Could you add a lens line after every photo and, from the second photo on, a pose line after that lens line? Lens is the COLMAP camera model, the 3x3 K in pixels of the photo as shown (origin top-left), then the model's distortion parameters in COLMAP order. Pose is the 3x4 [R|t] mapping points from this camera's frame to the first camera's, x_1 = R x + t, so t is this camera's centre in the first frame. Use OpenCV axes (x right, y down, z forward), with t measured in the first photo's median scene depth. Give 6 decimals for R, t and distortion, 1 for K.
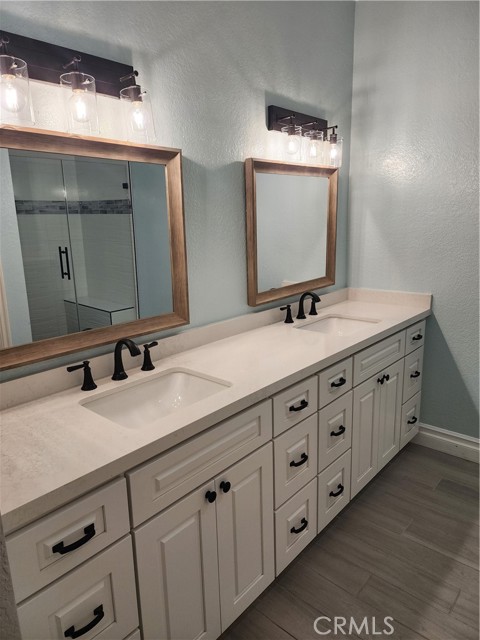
lens RADIAL K [[423.8, 0, 235.5], [0, 423.8, 320.7], [0, 0, 1]] dist [0.080966, -0.072078]
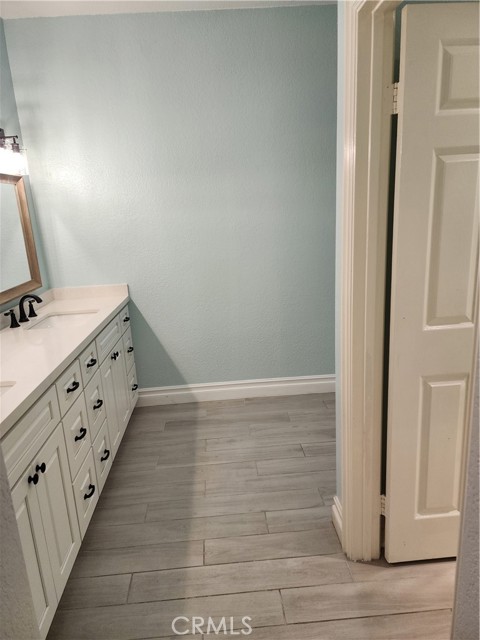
lens RADIAL K [[423.8, 0, 235.5], [0, 423.8, 320.7], [0, 0, 1]] dist [0.080966, -0.072078]
pose [[0.700428, -0.184876, 0.689363, -0.206129], [0.193545, 0.978878, 0.065868, 0.023880], [-0.686980, 0.087287, 0.721415, -0.095431]]
